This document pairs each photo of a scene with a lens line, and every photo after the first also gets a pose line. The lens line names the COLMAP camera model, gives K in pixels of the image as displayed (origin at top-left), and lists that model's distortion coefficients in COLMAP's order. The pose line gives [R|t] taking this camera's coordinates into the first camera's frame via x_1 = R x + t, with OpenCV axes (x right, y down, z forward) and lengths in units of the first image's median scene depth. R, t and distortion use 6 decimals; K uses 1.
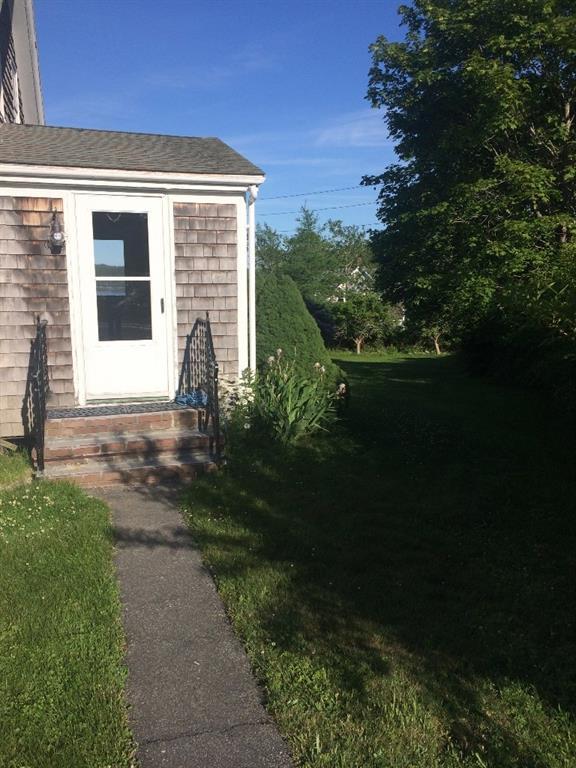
lens RADIAL K [[655.5, 0, 287.8], [0, 655.5, 387.2], [0, 0, 1]] dist [0.040893, -0.002582]
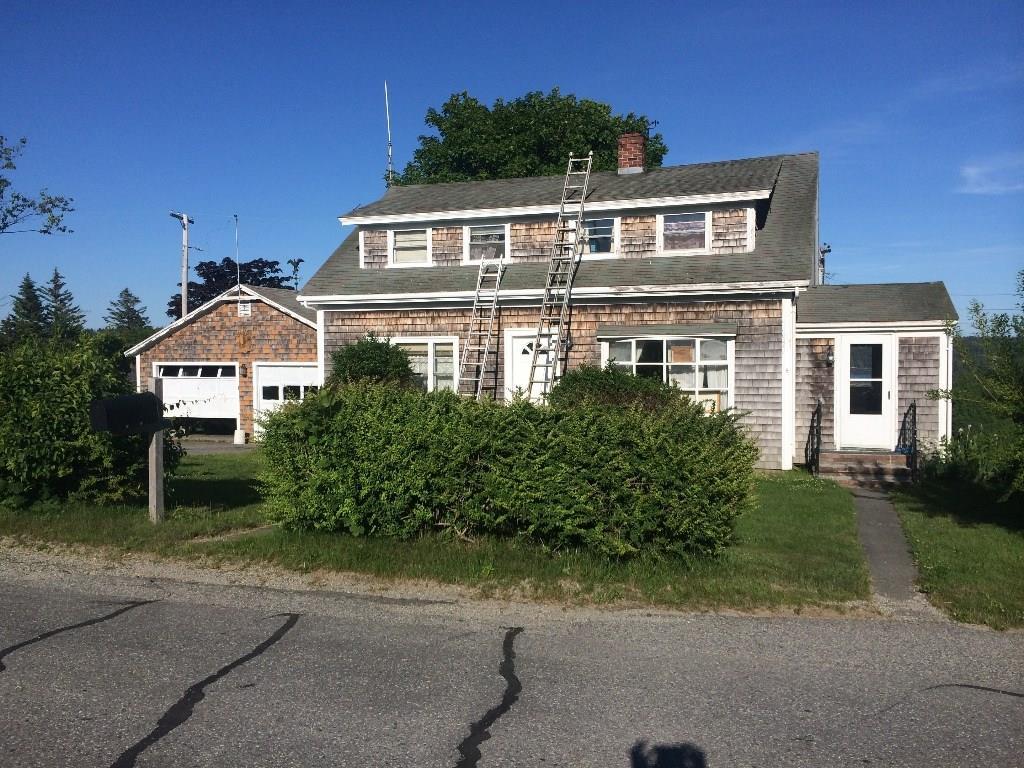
lens RADIAL K [[874.0, 0, 509.3], [0, 874.0, 386.6], [0, 0, 1]] dist [0.040893, -0.002582]
pose [[0.810744, 0.007377, -0.585354, 0.365617], [-0.103090, 0.986093, -0.130356, 0.265425], [0.576252, 0.166029, 0.800230, -1.476224]]
